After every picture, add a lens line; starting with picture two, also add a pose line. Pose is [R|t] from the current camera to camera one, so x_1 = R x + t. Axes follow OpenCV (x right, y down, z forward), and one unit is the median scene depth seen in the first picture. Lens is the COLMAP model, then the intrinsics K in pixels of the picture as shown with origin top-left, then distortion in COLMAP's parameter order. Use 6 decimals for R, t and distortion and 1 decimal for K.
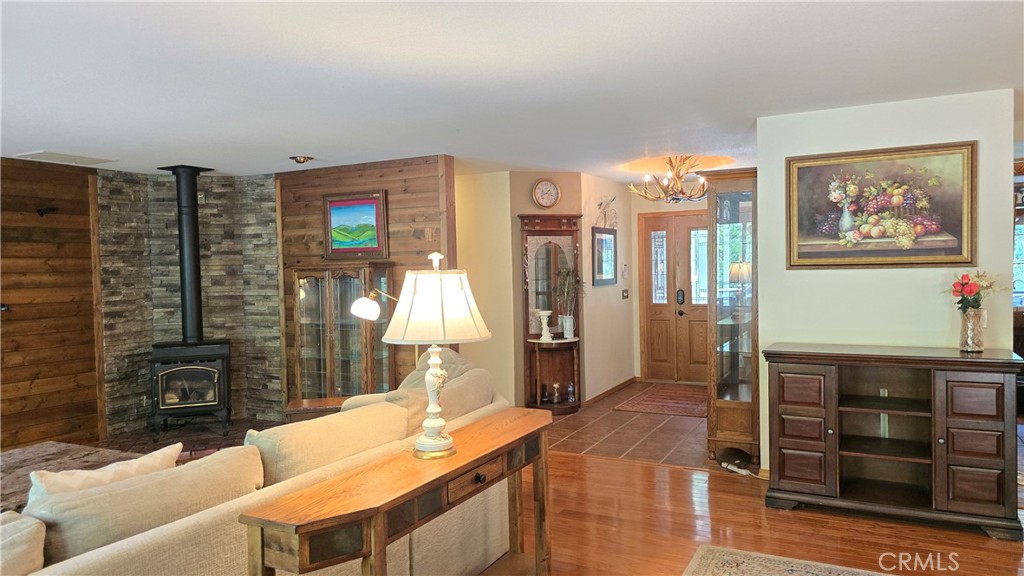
lens RADIAL K [[691.2, 0, 505.7], [0, 691.2, 297.1], [0, 0, 1]] dist [0.051189, -0.048273]
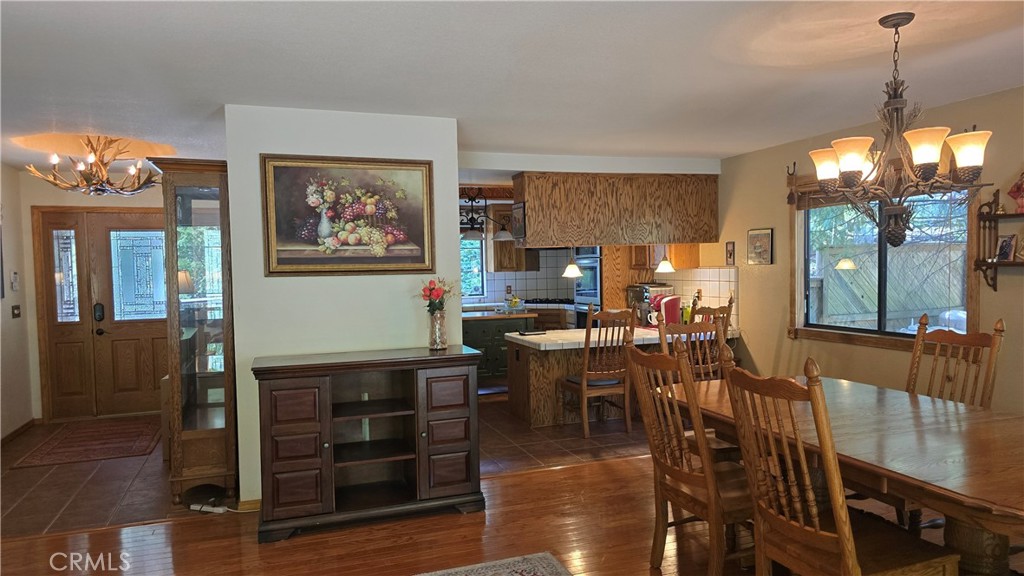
lens RADIAL K [[691.2, 0, 511.8], [0, 691.2, 300.5], [0, 0, 1]] dist [0.051189, -0.048273]
pose [[0.663401, -0.027370, 0.747764, -0.070240], [0.035629, 0.999353, 0.004970, -0.001455], [-0.747416, 0.023345, 0.663947, 0.165789]]
